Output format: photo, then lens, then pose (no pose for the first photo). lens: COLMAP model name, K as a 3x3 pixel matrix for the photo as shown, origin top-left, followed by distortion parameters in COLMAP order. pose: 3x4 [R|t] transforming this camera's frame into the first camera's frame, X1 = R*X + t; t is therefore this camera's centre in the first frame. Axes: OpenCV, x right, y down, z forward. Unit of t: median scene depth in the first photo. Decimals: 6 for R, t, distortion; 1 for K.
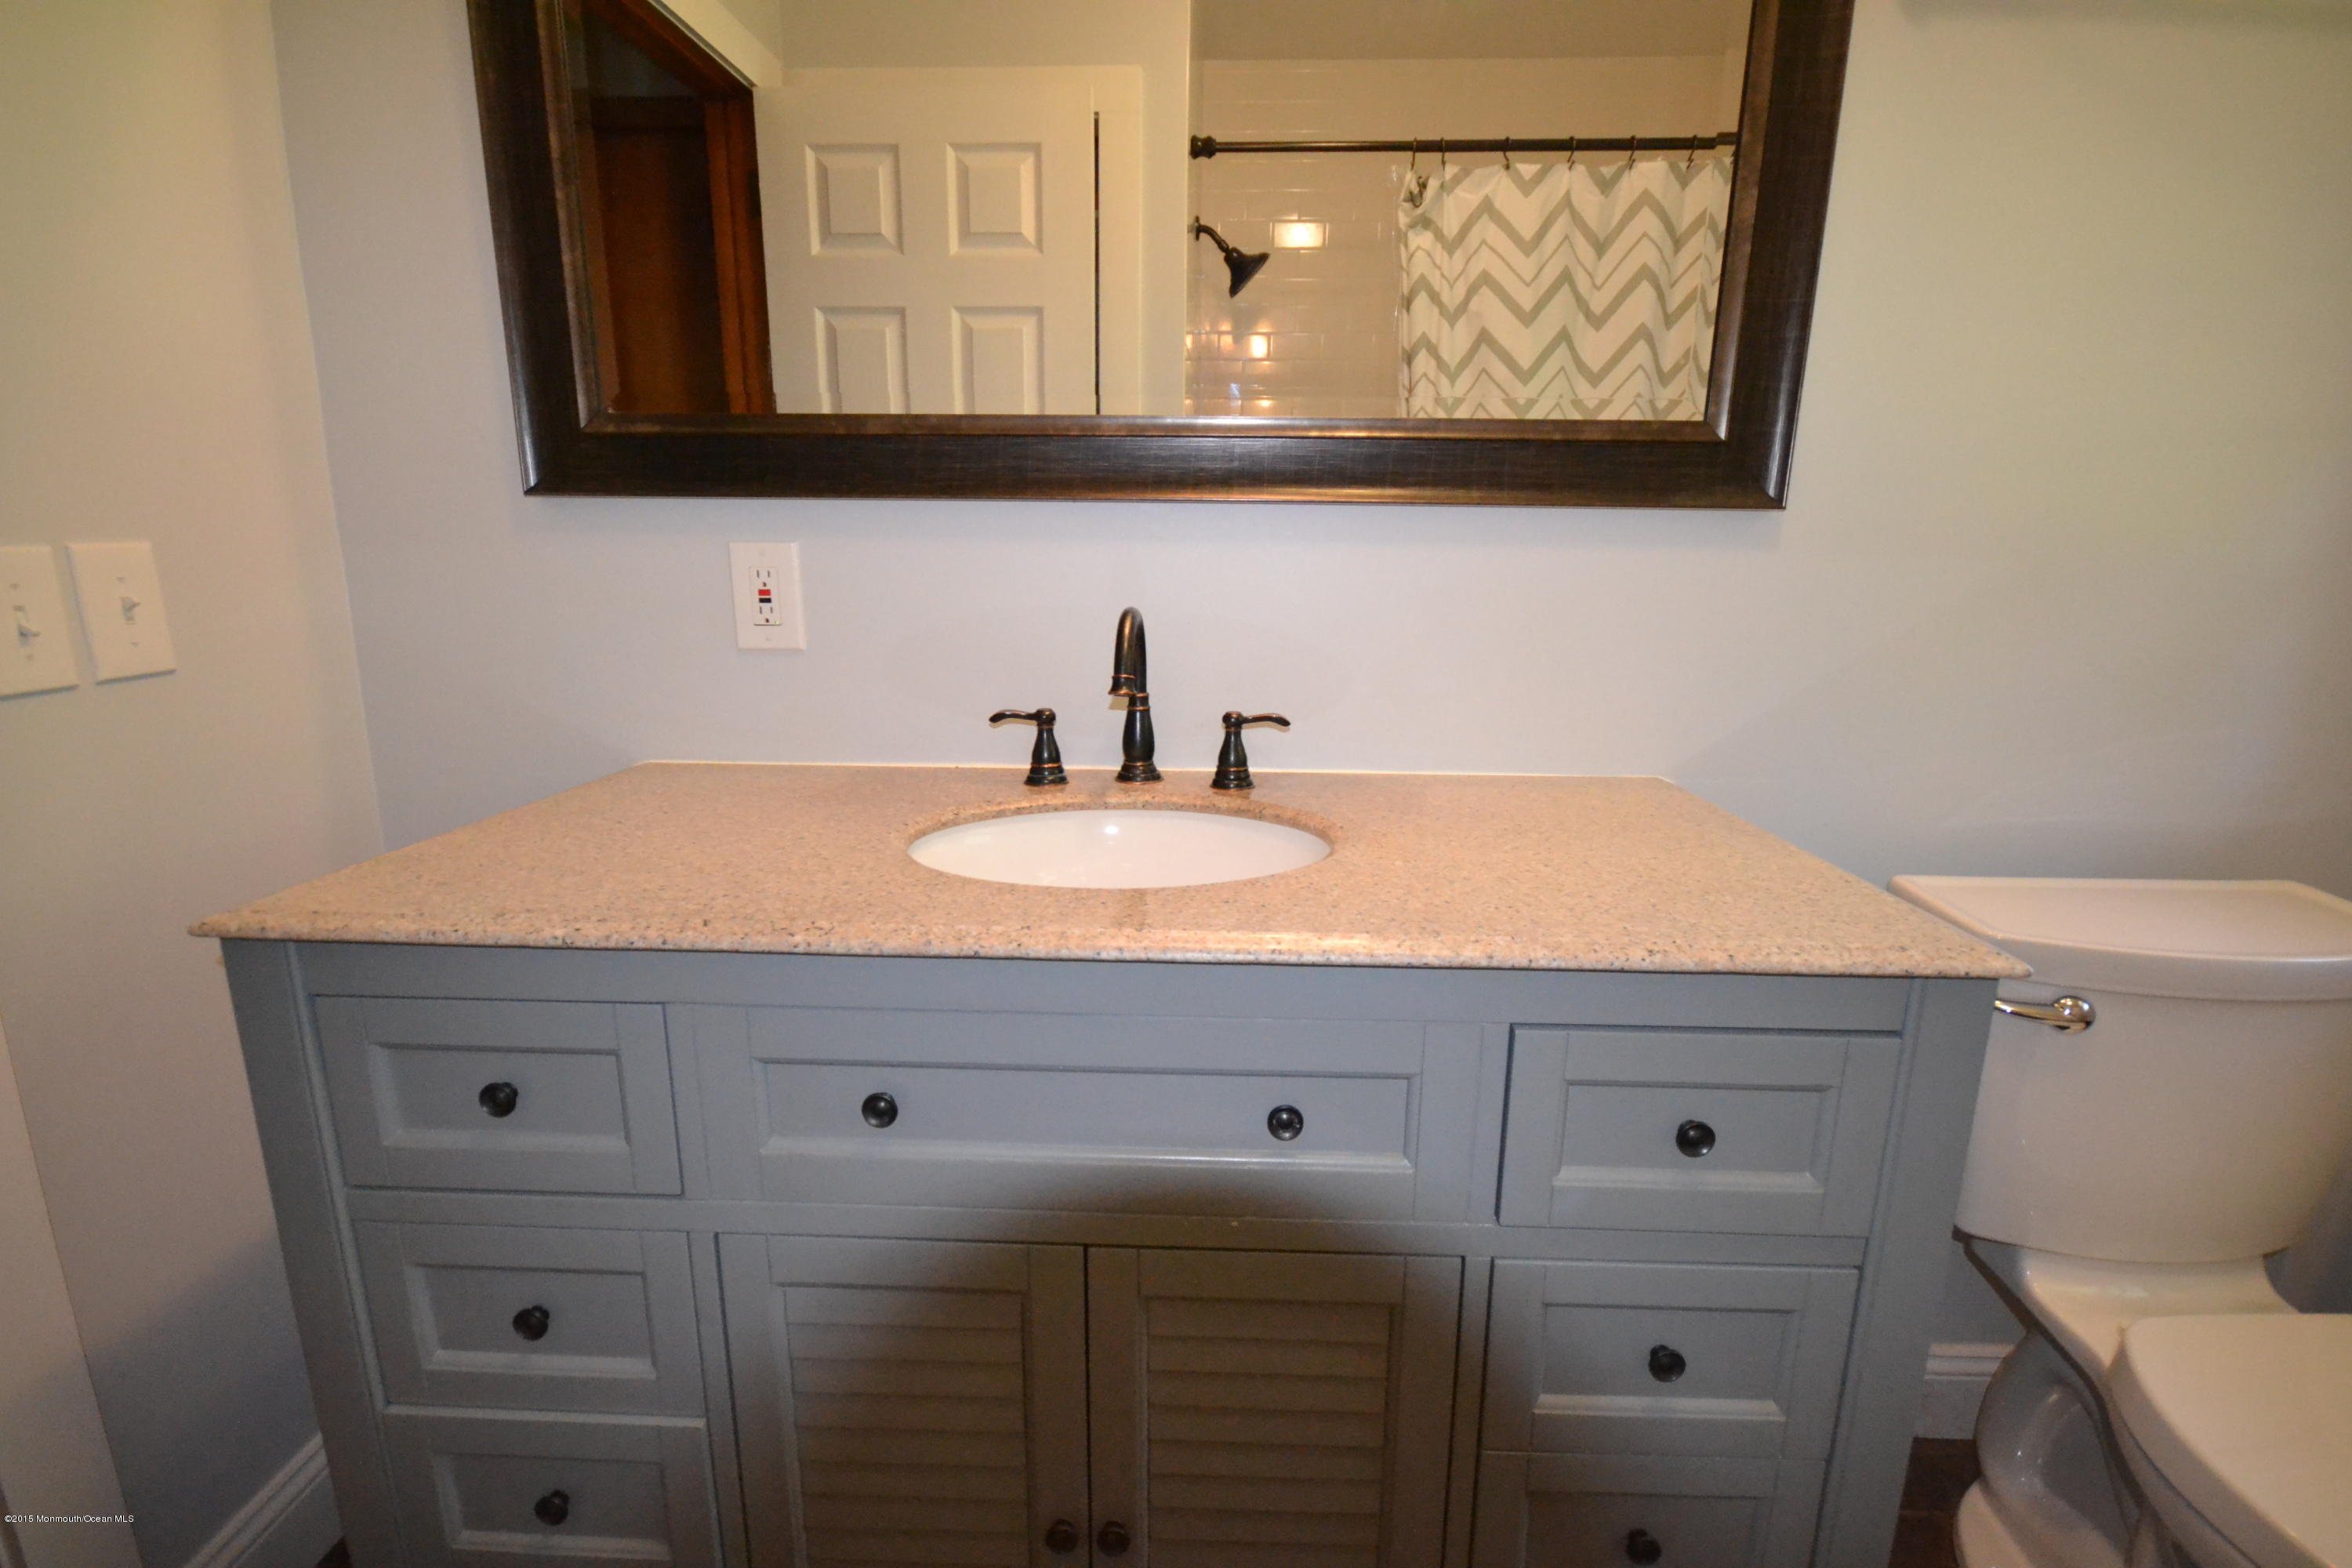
lens RADIAL K [[1054.0, 0, 1187.1], [0, 1054.0, 780.1], [0, 0, 1]] dist [-0.004444, -0.000285]
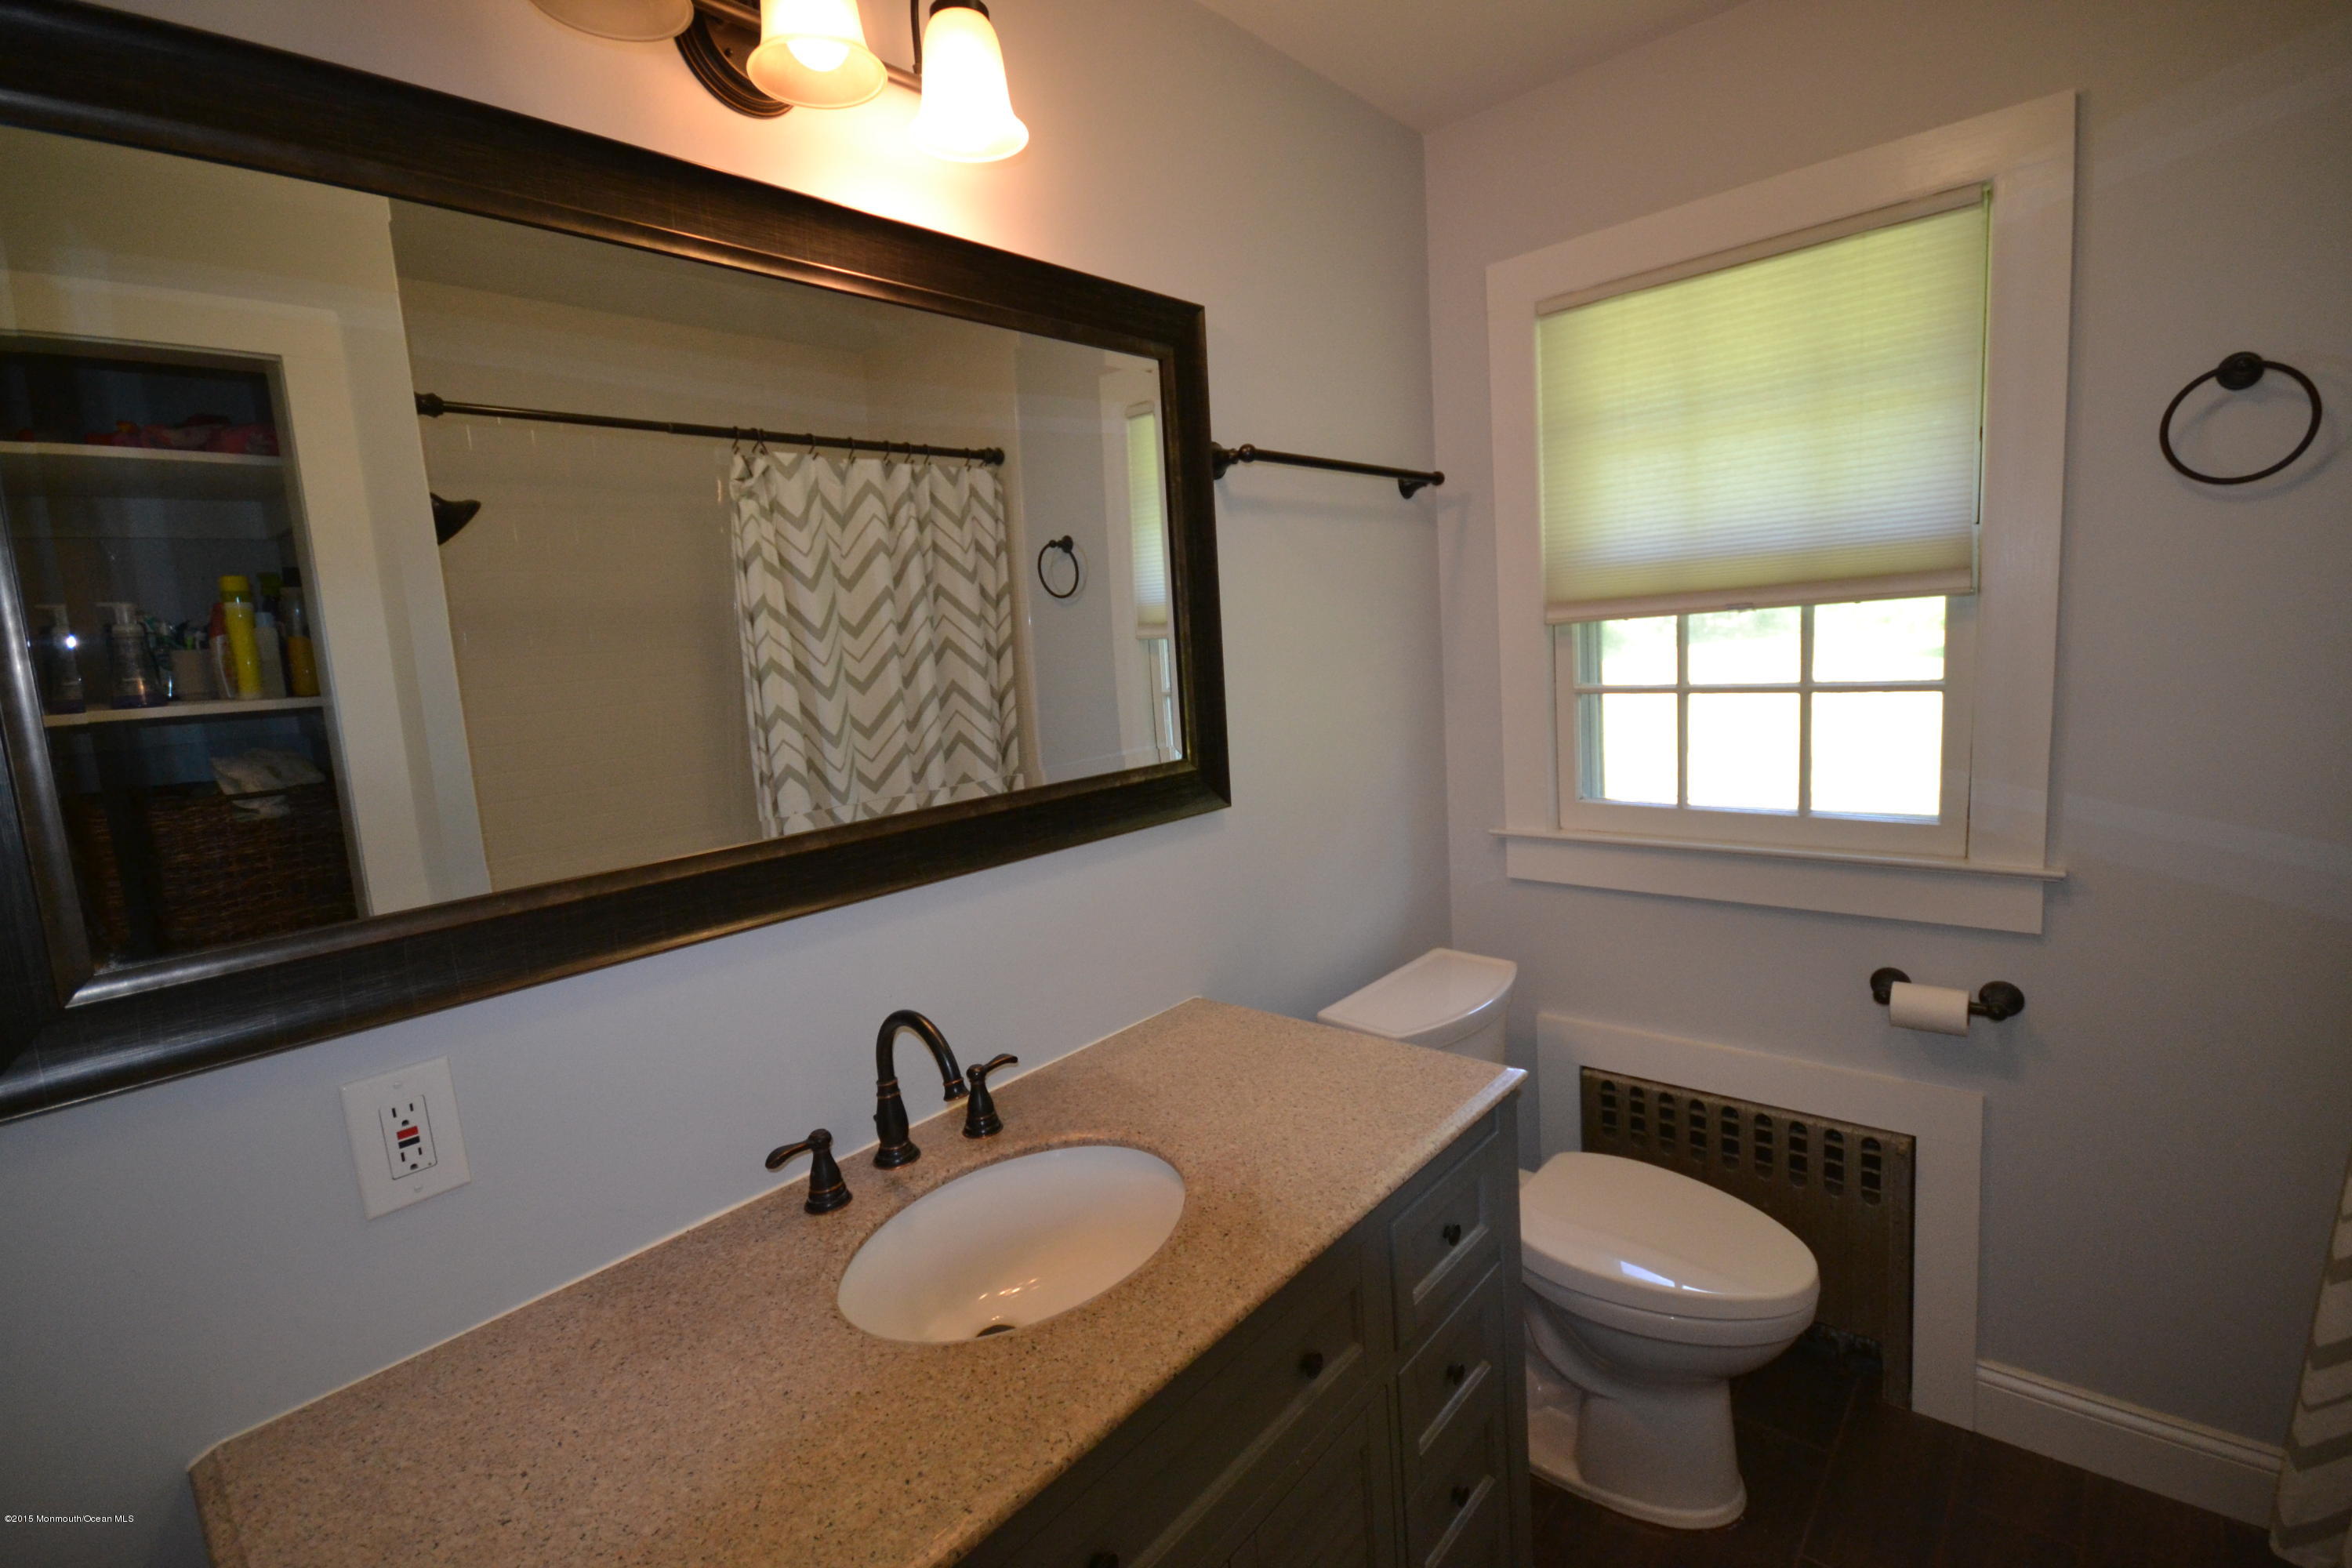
lens RADIAL K [[1054.0, 0, 1187.1], [0, 1054.0, 780.1], [0, 0, 1]] dist [-0.004444, -0.000285]
pose [[0.623297, -0.157194, 0.766023, -0.589342], [0.237983, 0.971253, 0.005667, -0.294641], [-0.744893, 0.178769, 0.642788, 0.051069]]
